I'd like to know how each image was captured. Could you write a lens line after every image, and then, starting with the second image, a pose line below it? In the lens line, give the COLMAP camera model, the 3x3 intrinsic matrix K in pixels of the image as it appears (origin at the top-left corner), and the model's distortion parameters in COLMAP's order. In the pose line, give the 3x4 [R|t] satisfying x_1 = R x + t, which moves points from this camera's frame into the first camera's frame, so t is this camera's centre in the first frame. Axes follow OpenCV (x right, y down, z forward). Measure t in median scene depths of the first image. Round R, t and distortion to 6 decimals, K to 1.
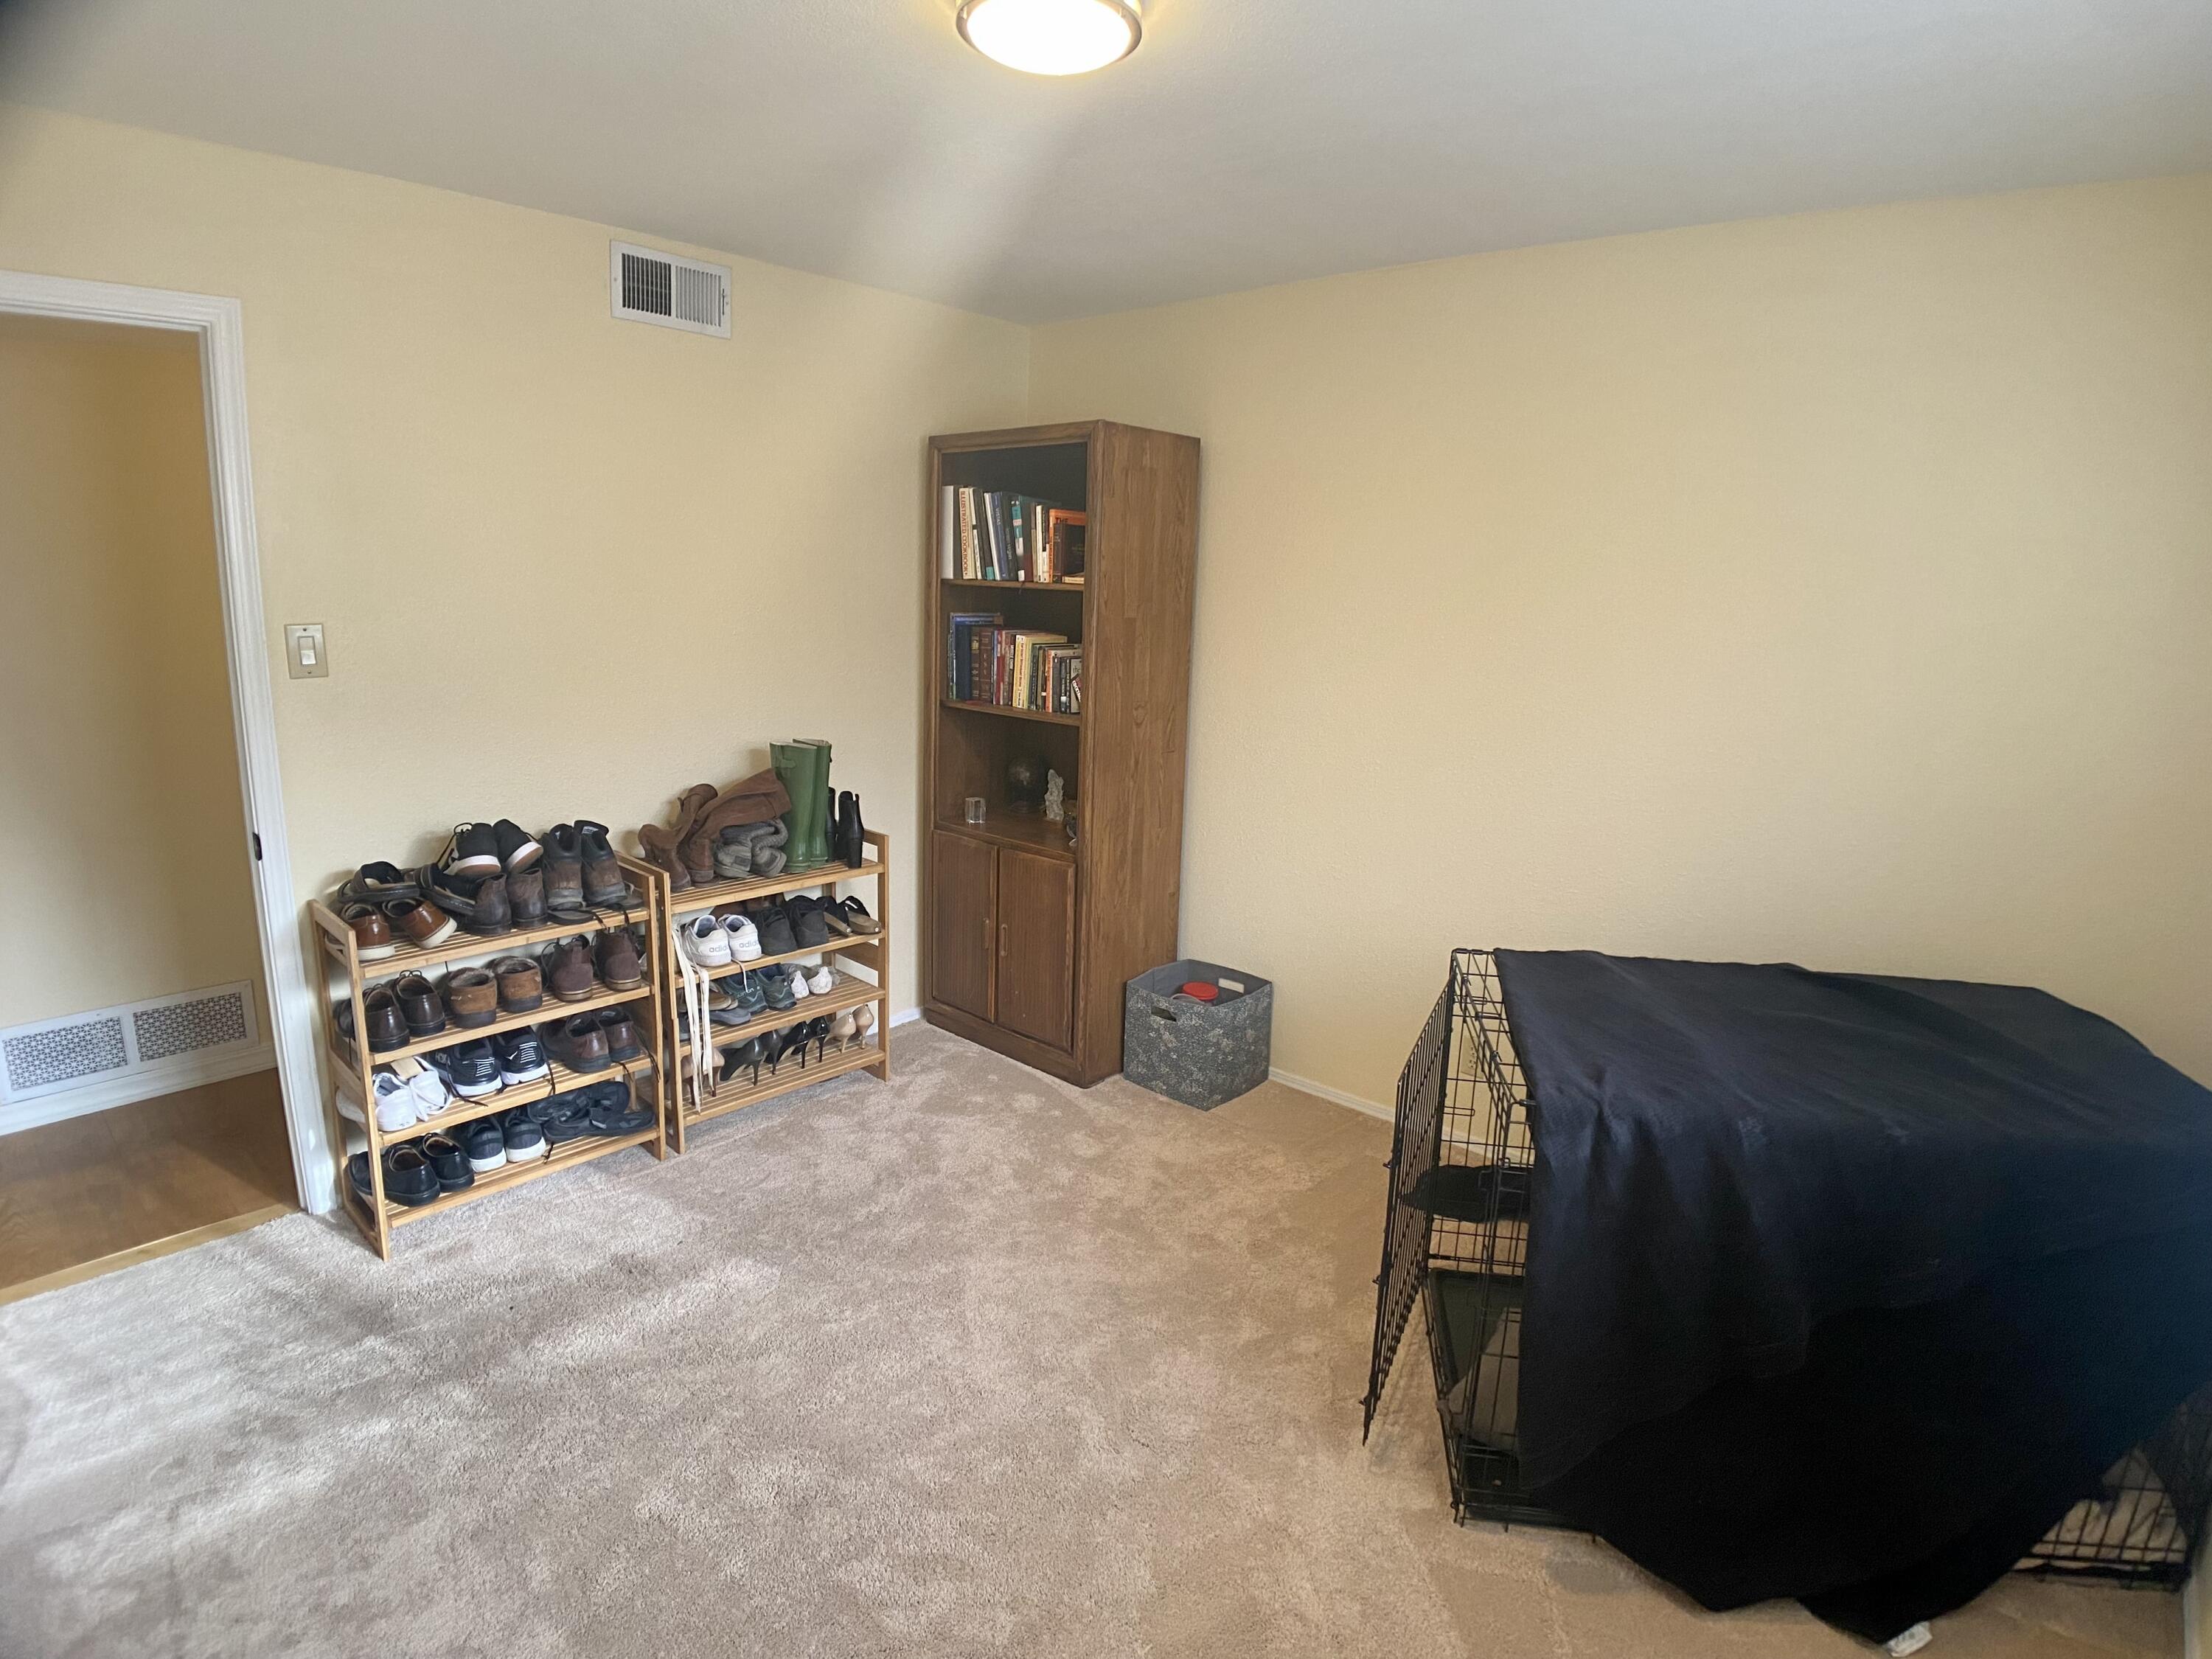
lens RADIAL K [[1144.8, 0, 1107.3], [0, 1144.8, 822.9], [0, 0, 1]] dist [-0.072729, 0.004427]
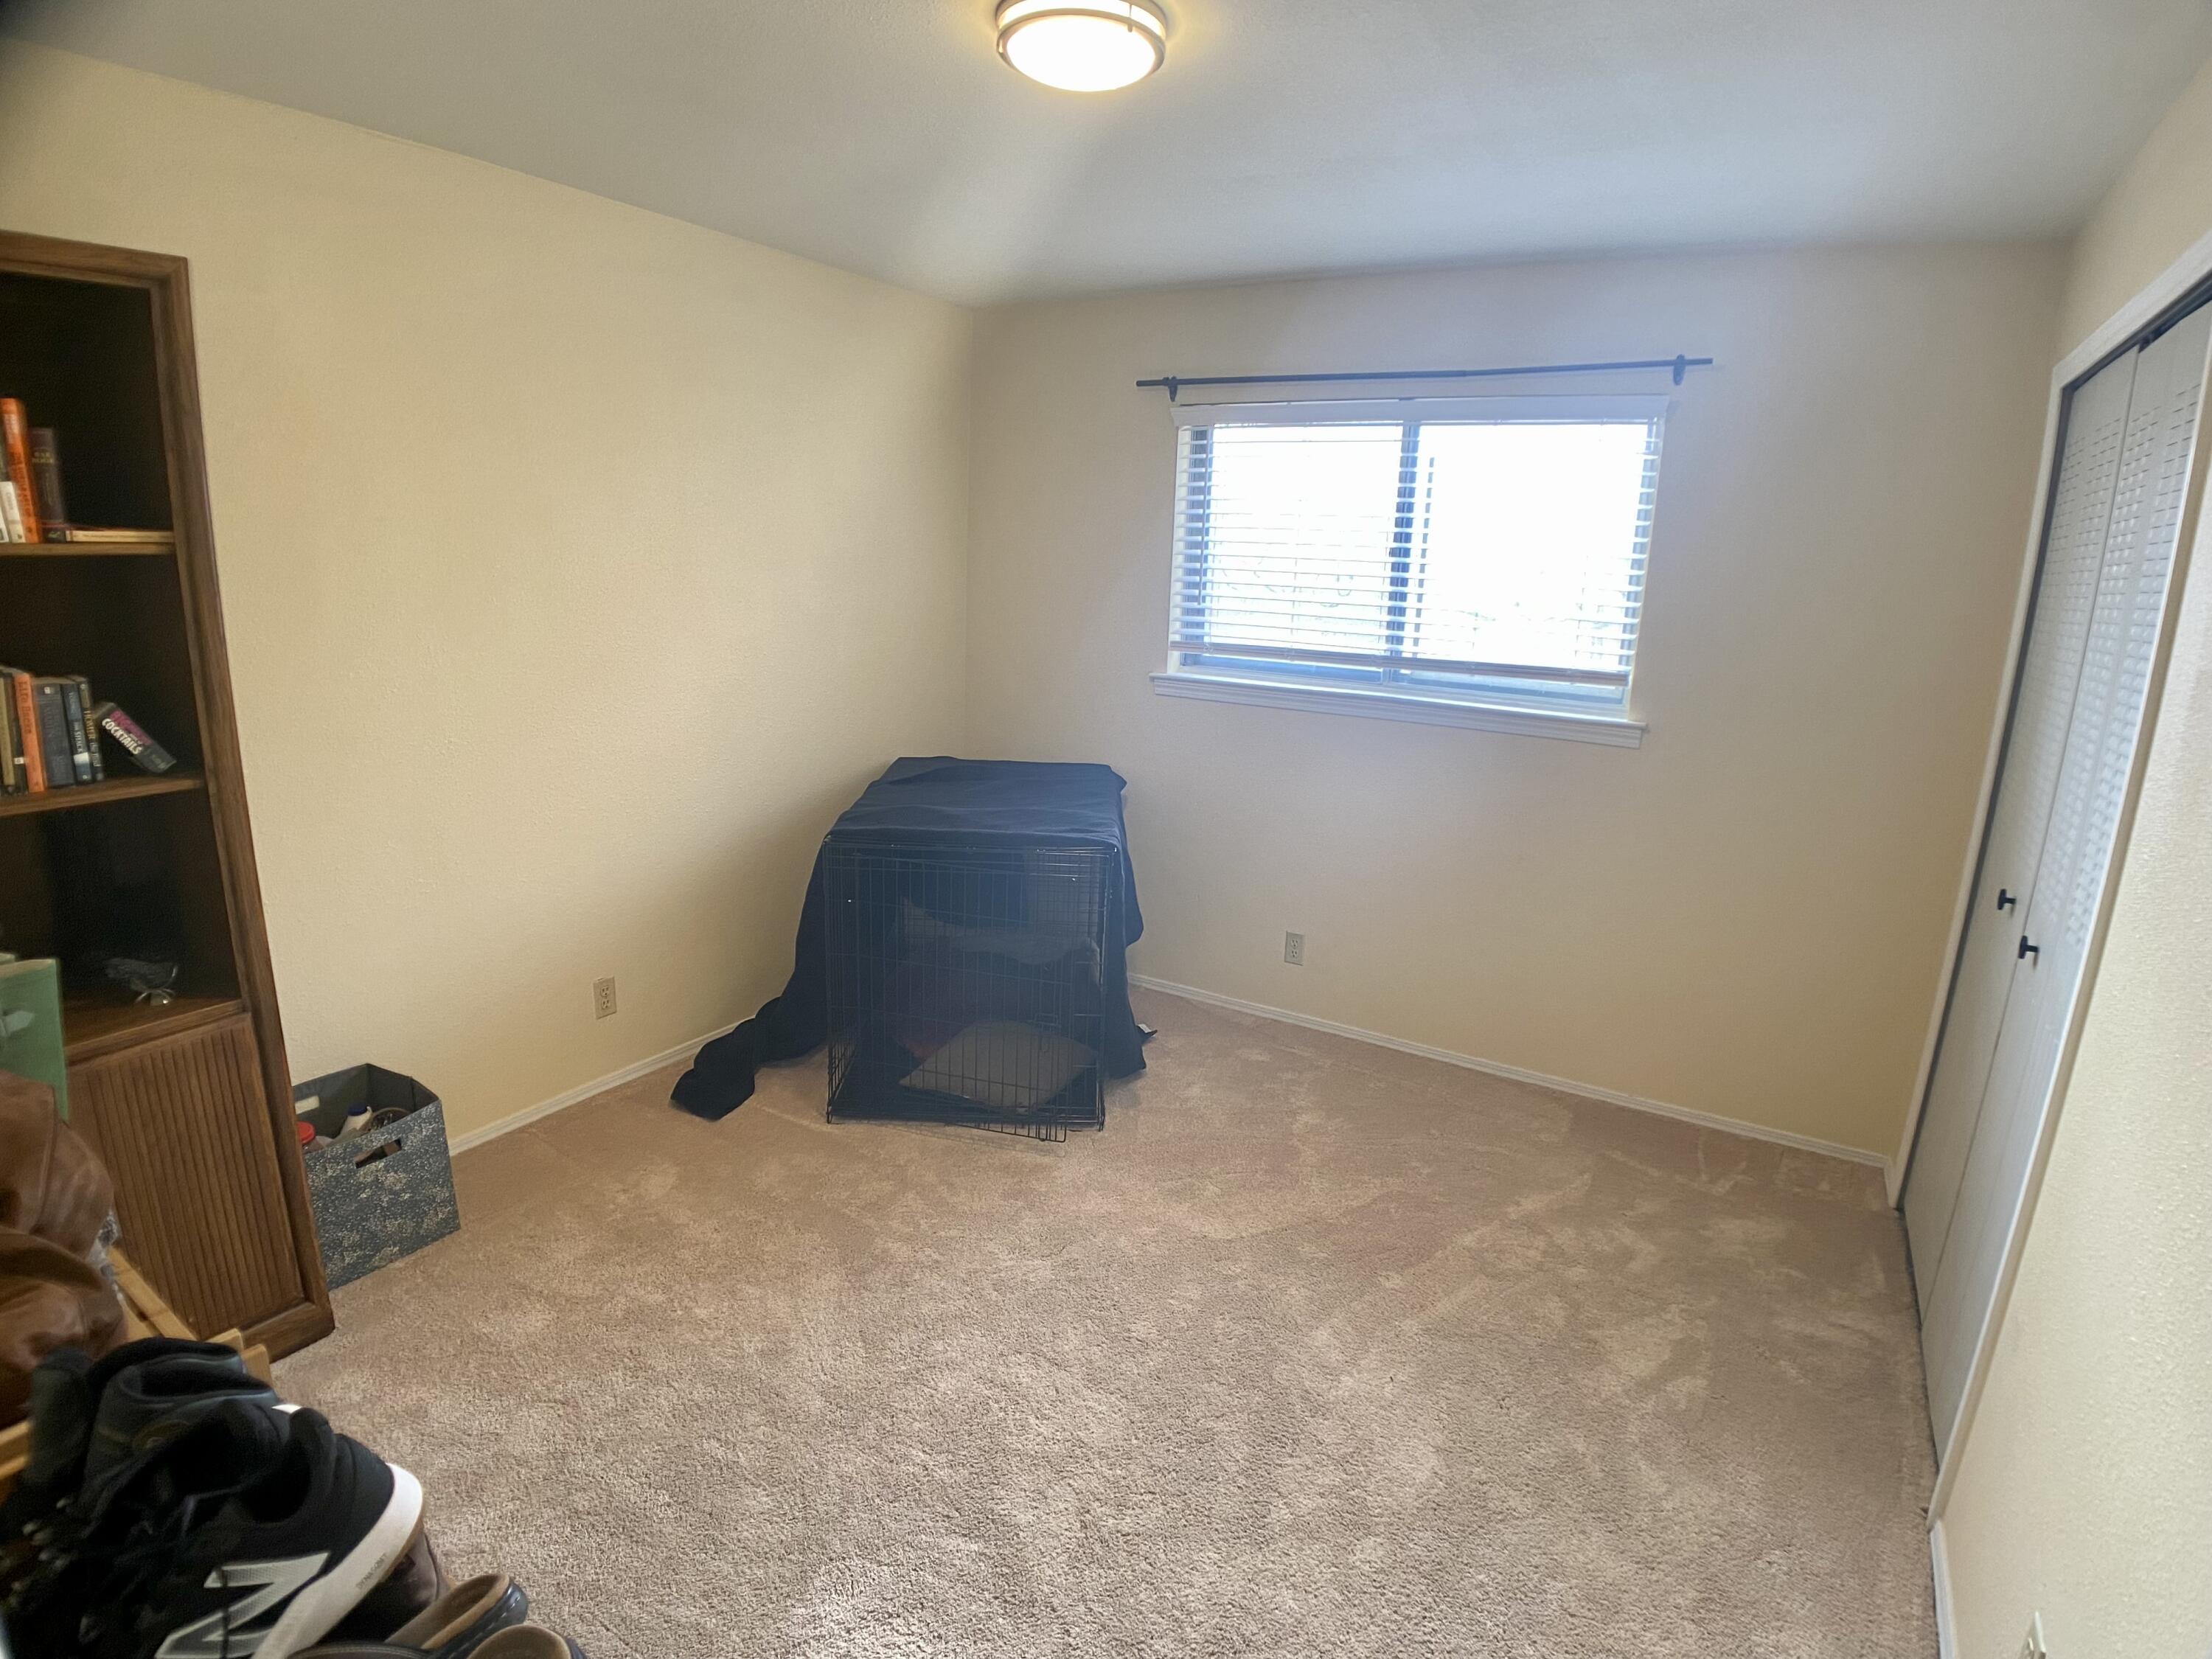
lens RADIAL K [[1144.8, 0, 1104.3], [0, 1144.8, 830.6], [0, 0, 1]] dist [-0.072729, 0.004427]
pose [[-0.166572, -0.276798, 0.946381, -0.611171], [0.170627, 0.937219, 0.304151, -0.148991], [-0.971154, 0.212141, -0.108885, 0.597884]]
